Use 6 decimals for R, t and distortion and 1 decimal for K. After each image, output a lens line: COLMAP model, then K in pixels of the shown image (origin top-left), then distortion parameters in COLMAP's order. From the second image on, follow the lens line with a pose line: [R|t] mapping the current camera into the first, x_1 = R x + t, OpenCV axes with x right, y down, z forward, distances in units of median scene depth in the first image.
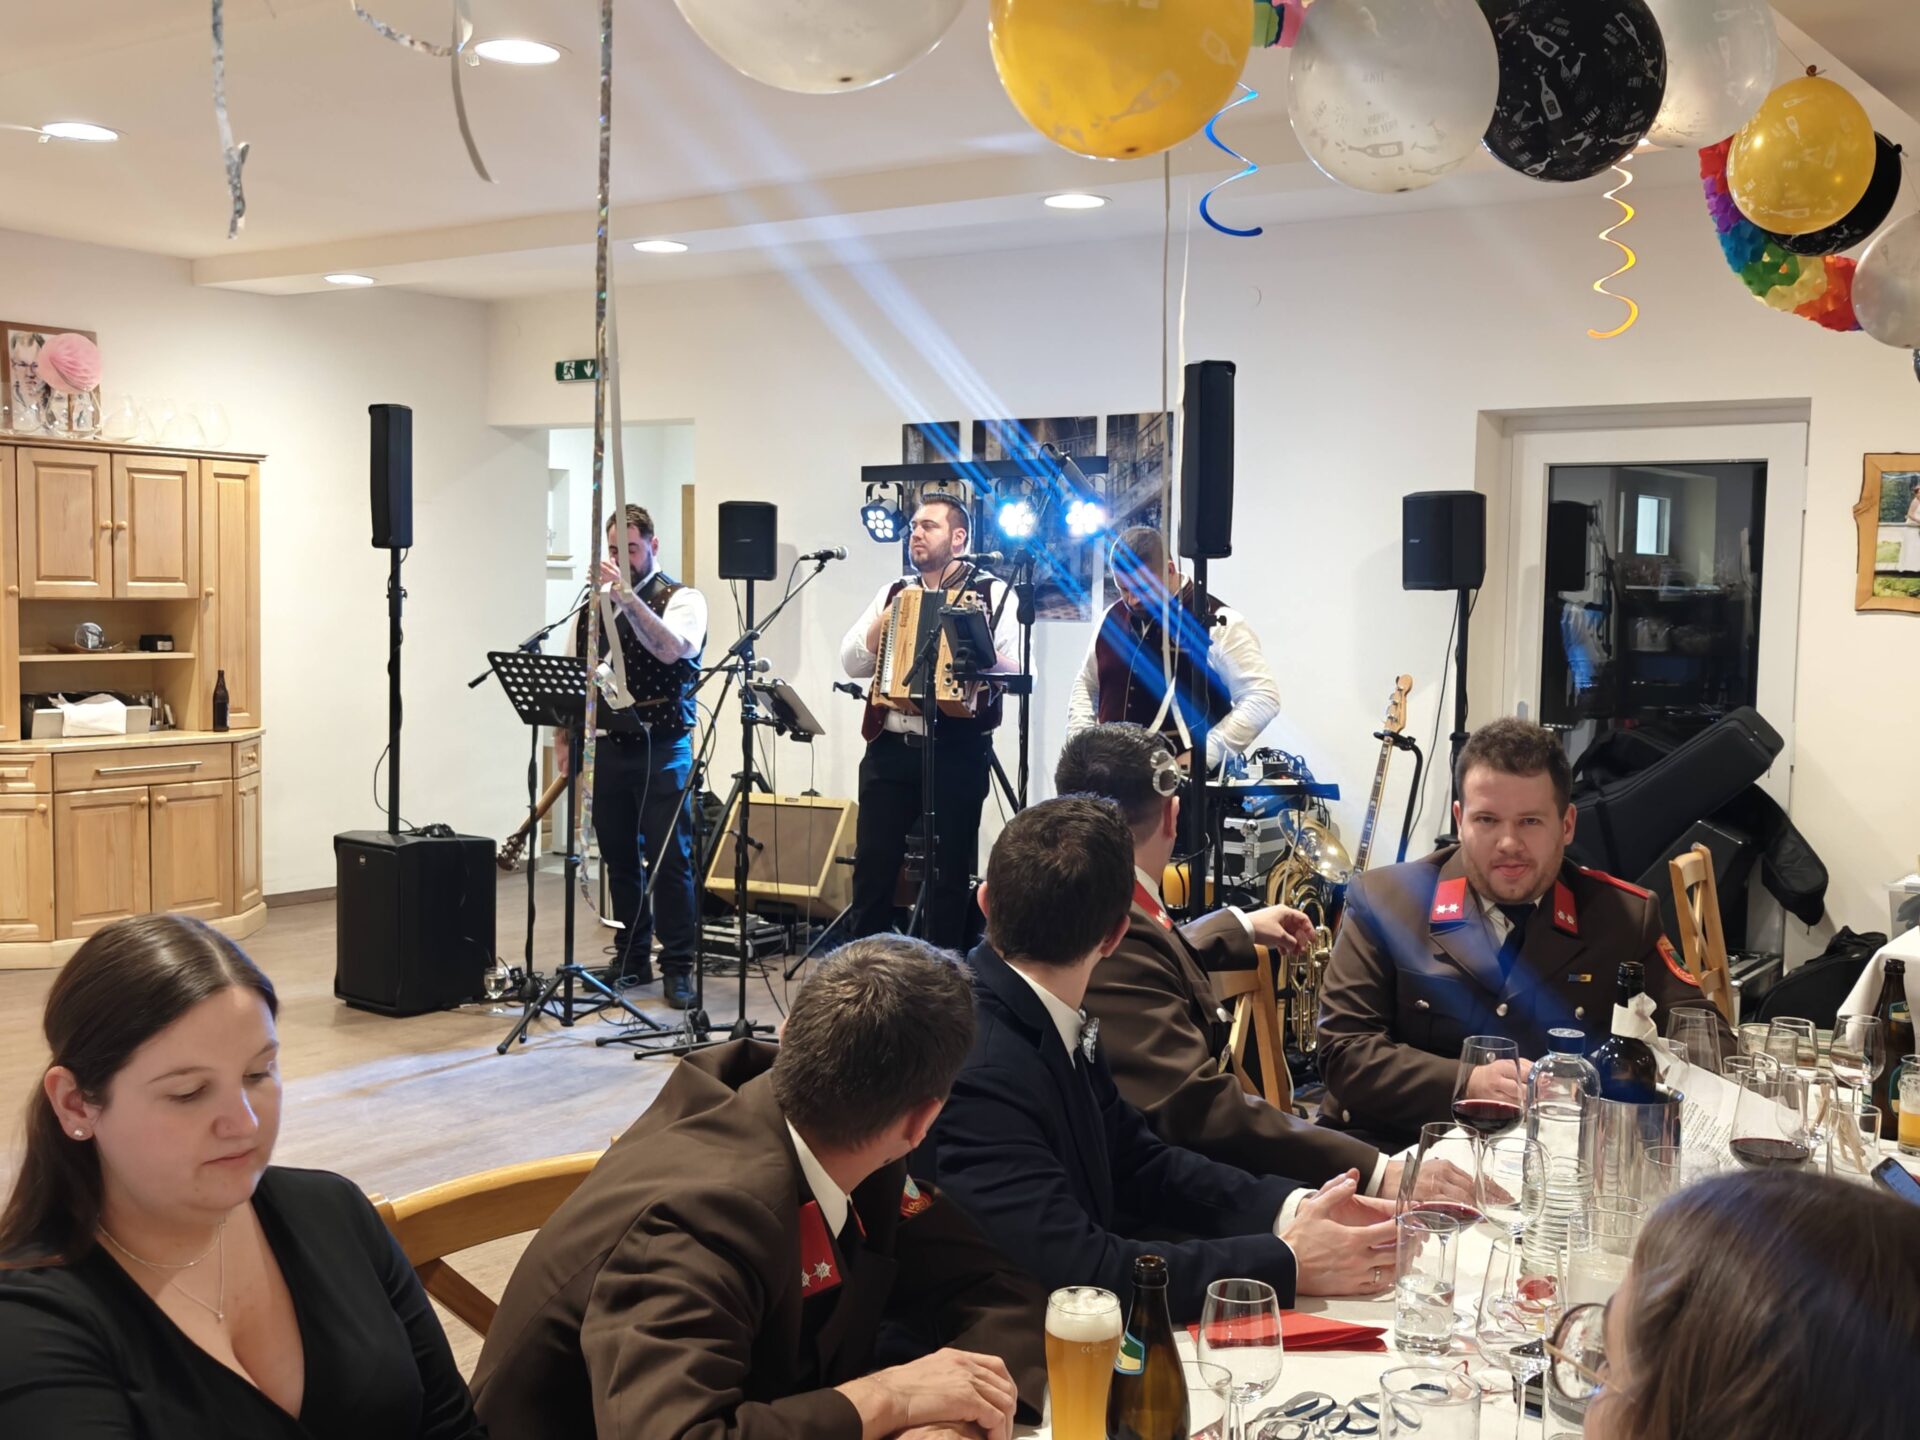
lens RADIAL K [[1929.5, 0, 960.0], [0, 1929.5, 720.0], [0, 0, 1]] dist [0.020246, 0.011529]
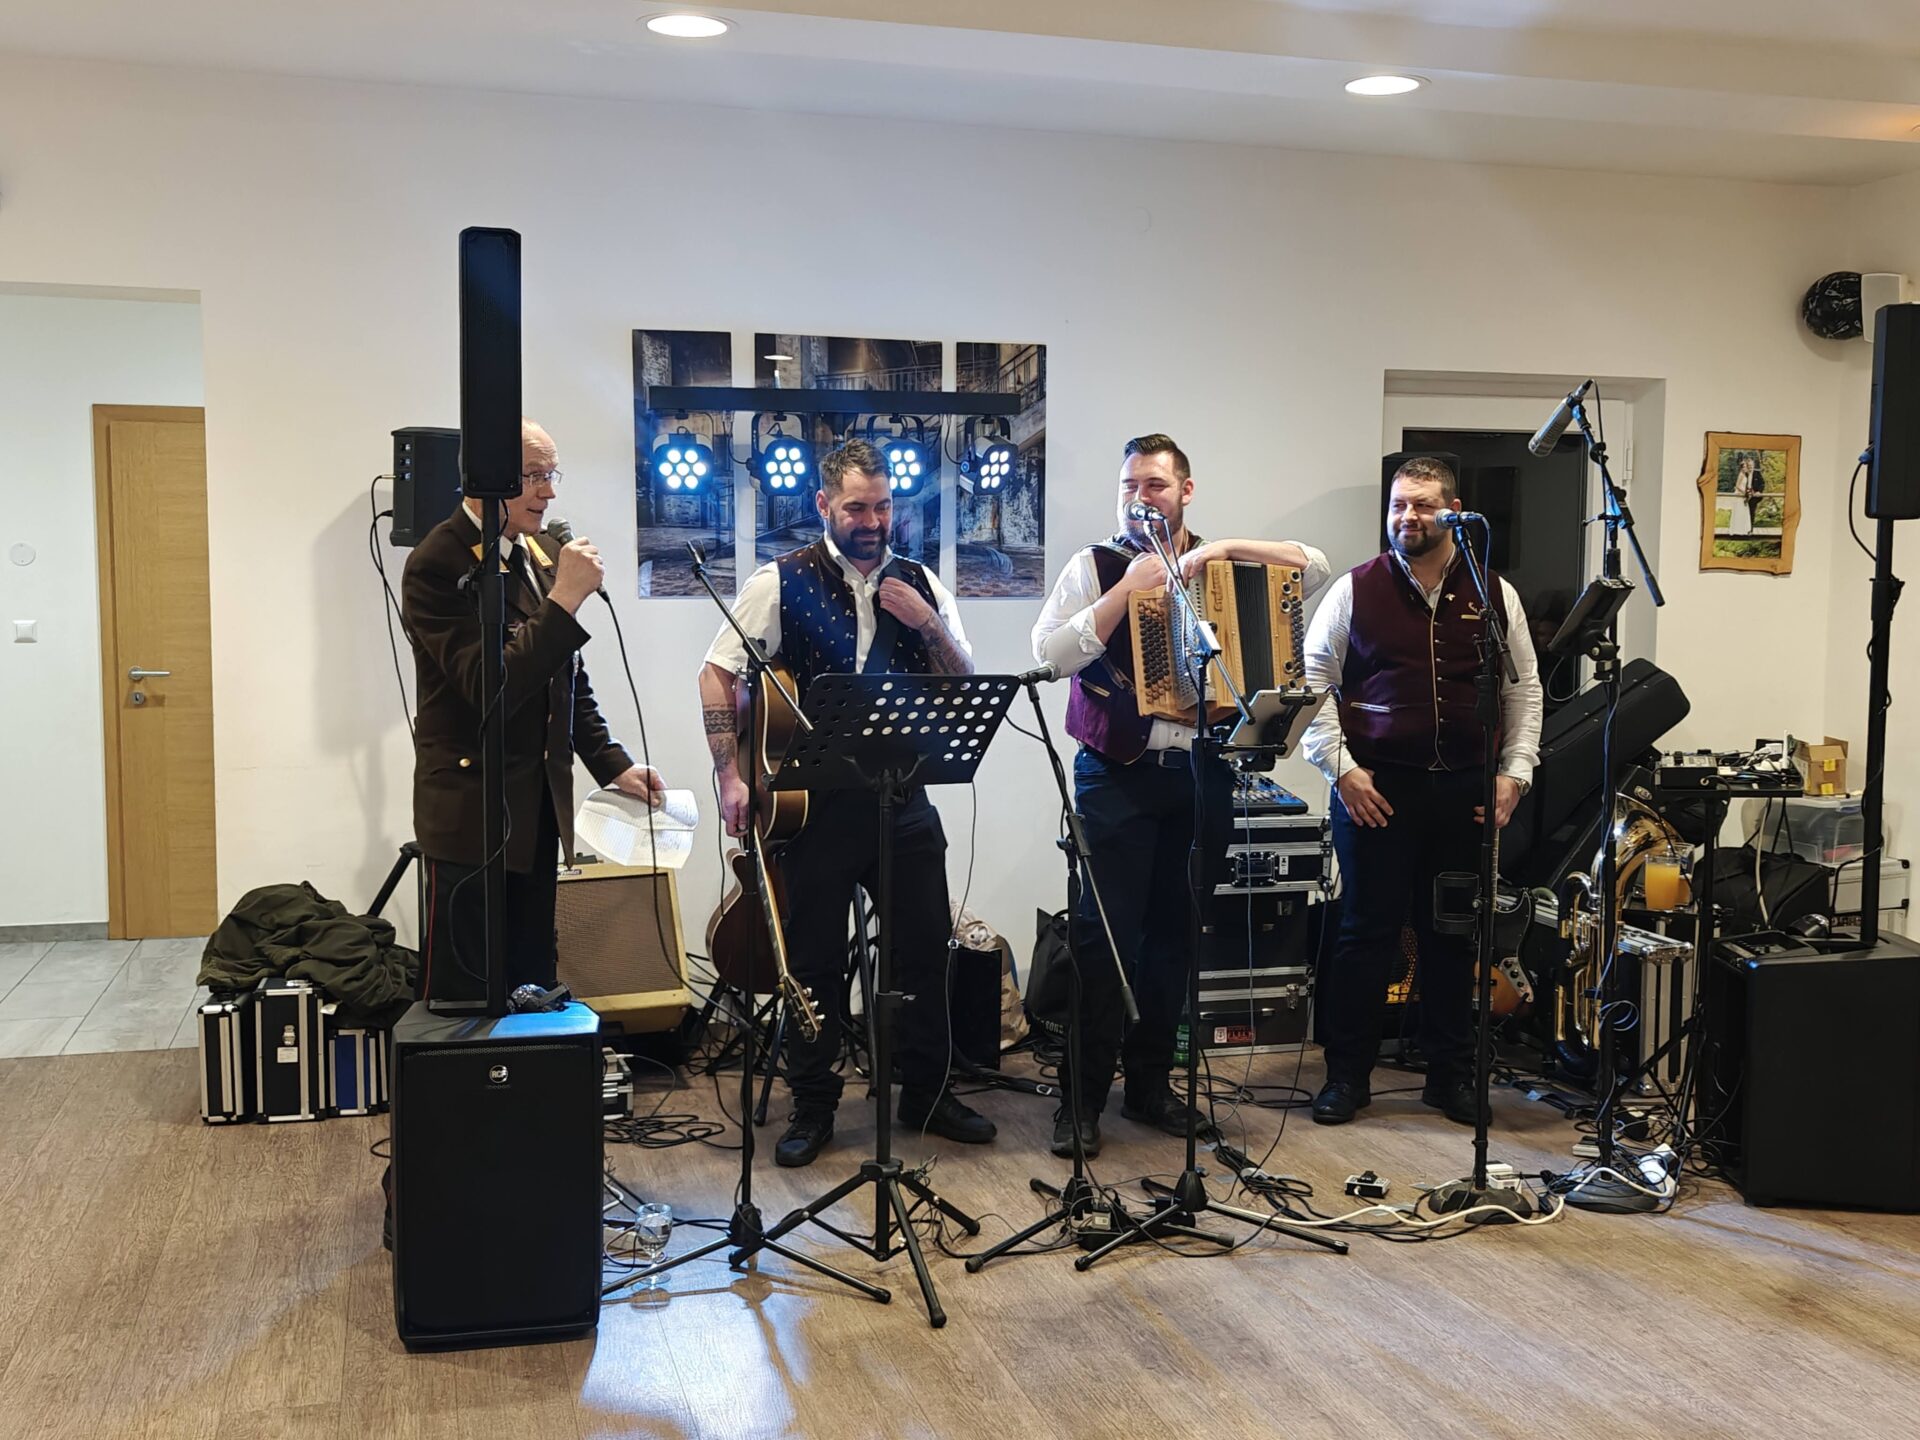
lens RADIAL K [[1951.0, 0, 960.0], [0, 1951.0, 720.0], [0, 0, 1]] dist [0.012219, -0.002828]
pose [[0.638838, -0.074091, 0.765765, -0.682635], [0.060870, 0.997099, 0.045693, -0.046128], [-0.766929, 0.017422, 0.641495, 0.585377]]
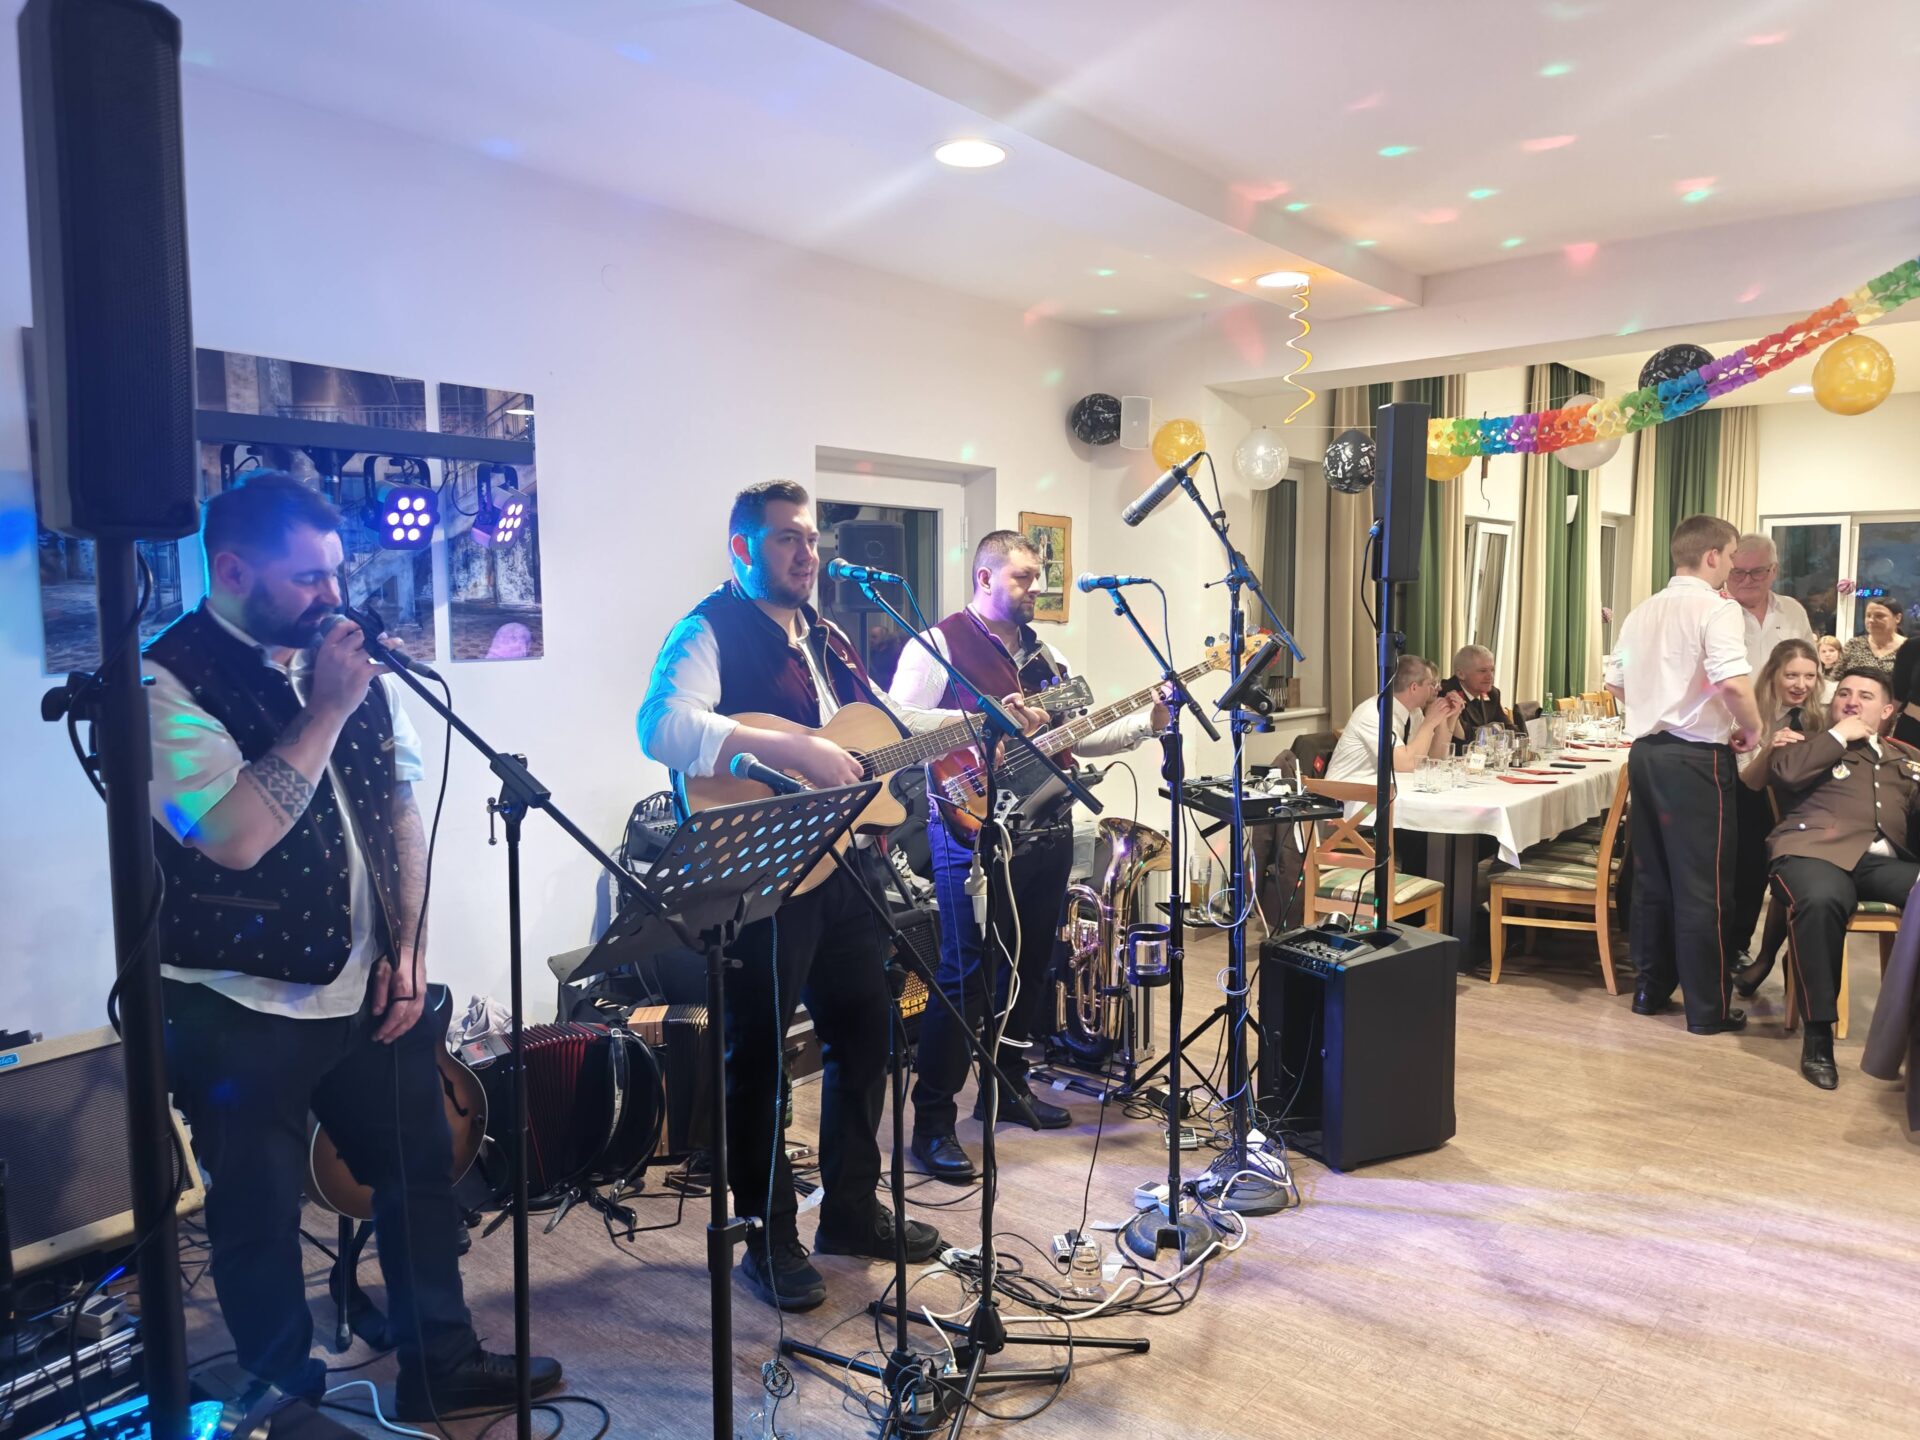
lens RADIAL K [[1323.7, 0, 988.5], [0, 1323.7, 711.4], [0, 0, 1]] dist [0.049668, -0.061044]
pose [[0.095195, -0.095267, 0.990890, -0.518026], [0.071940, 0.993466, 0.088604, -0.076546], [-0.992856, 0.062850, 0.101427, 0.912642]]
